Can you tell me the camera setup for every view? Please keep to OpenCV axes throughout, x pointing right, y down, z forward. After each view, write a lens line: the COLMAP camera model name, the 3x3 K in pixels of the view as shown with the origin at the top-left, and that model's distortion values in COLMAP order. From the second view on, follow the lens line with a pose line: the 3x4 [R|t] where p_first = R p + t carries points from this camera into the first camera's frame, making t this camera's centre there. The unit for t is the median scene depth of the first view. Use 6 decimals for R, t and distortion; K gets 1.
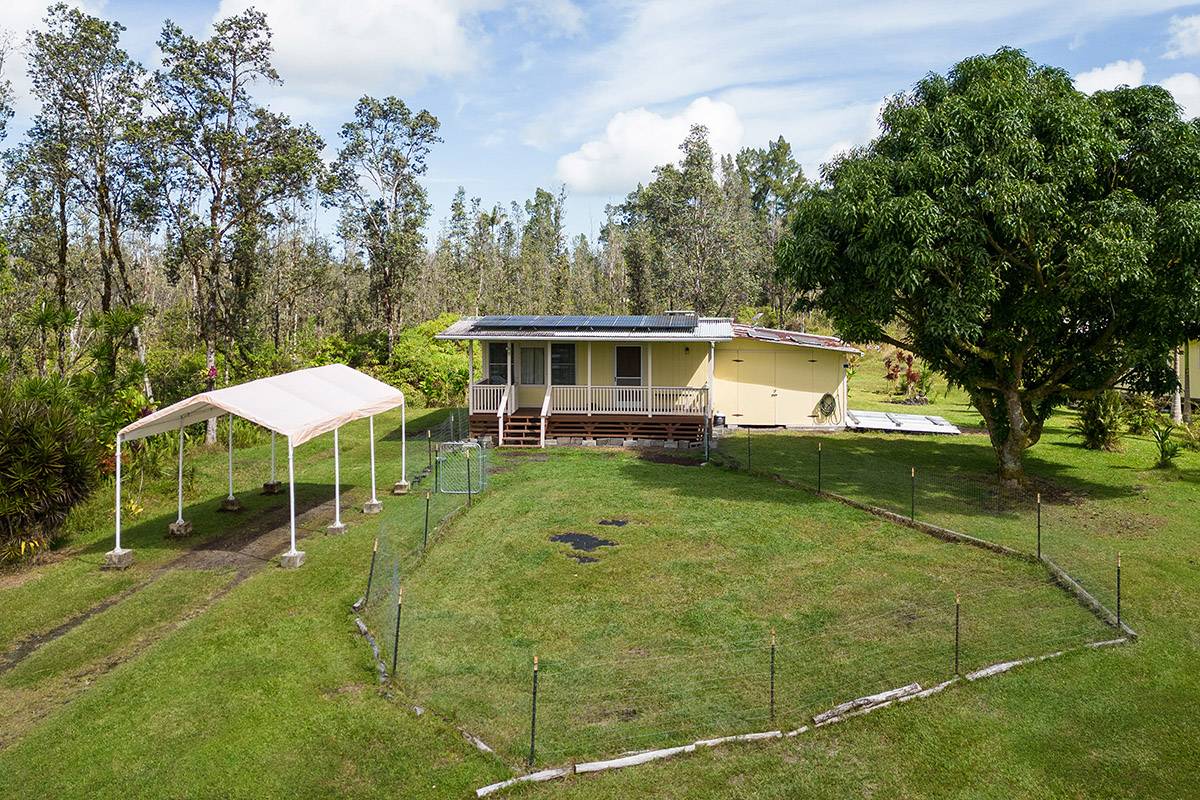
lens RADIAL K [[989.3, 0, 651.7], [0, 989.3, 323.5], [0, 0, 1]] dist [0.081810, -0.009718]
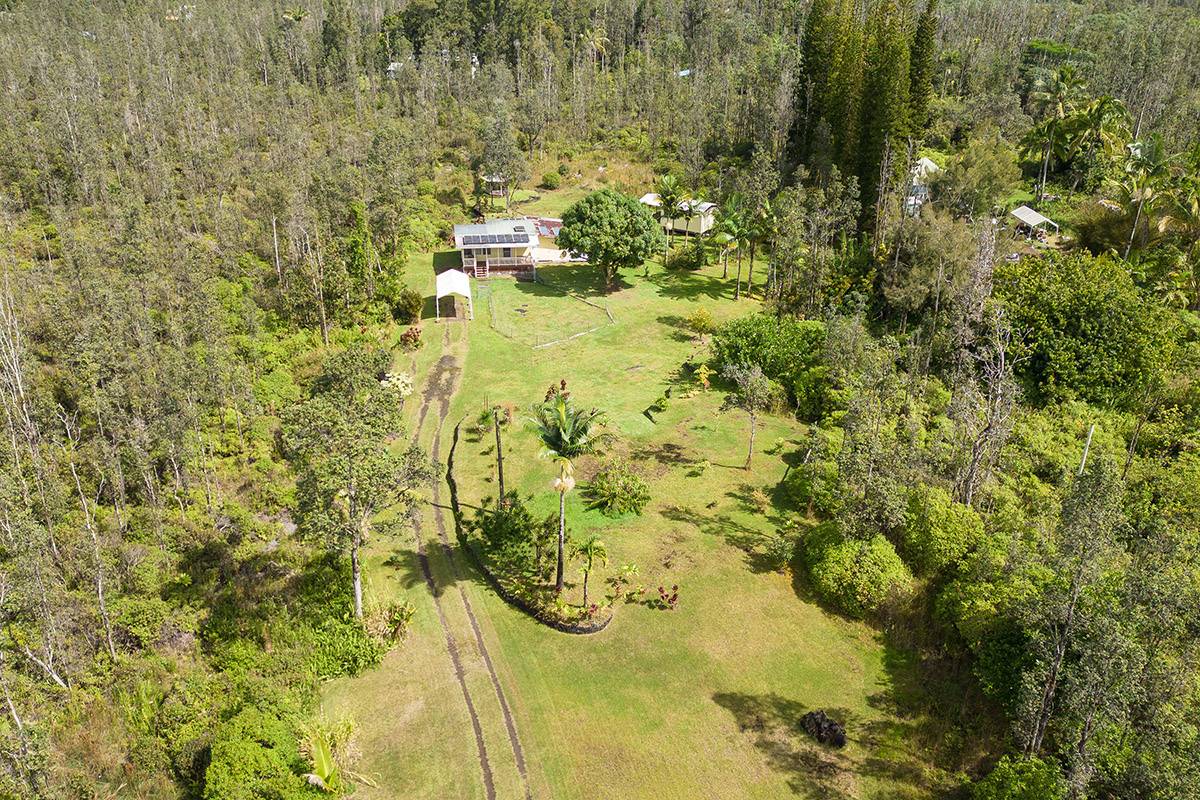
lens RADIAL K [[989.3, 0, 600.2], [0, 989.3, 404.7], [0, 0, 1]] dist [0.081810, -0.009718]
pose [[0.971918, -0.088817, 0.217914, -0.543182], [-0.009383, 0.910674, 0.413019, -0.949013], [-0.235132, -0.403465, 0.884267, -2.485041]]
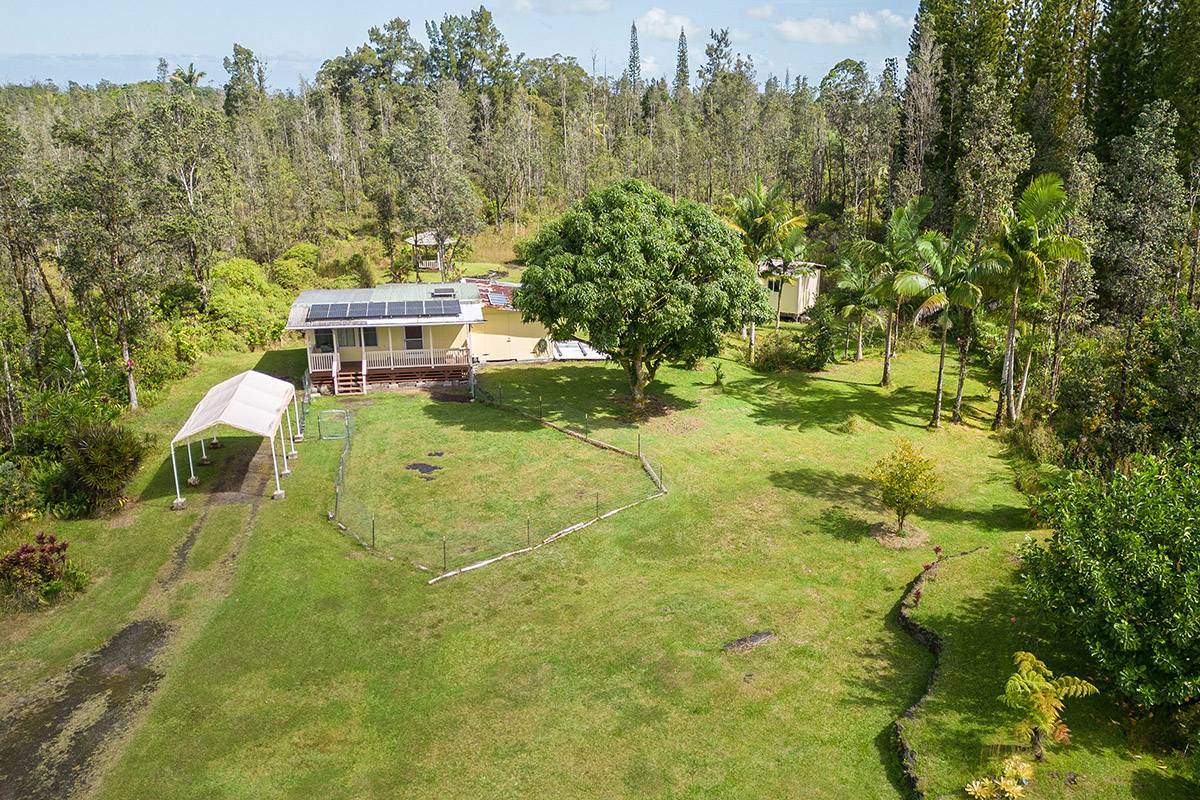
lens RADIAL K [[972.1, 0, 672.2], [0, 972.1, 399.1], [0, 0, 1]] dist [0.113901, -0.031789]
pose [[0.951480, -0.077231, 0.297861, -0.112241], [-0.005167, 0.963844, 0.266418, -0.290038], [-0.307667, -0.255030, 0.916679, -0.606366]]
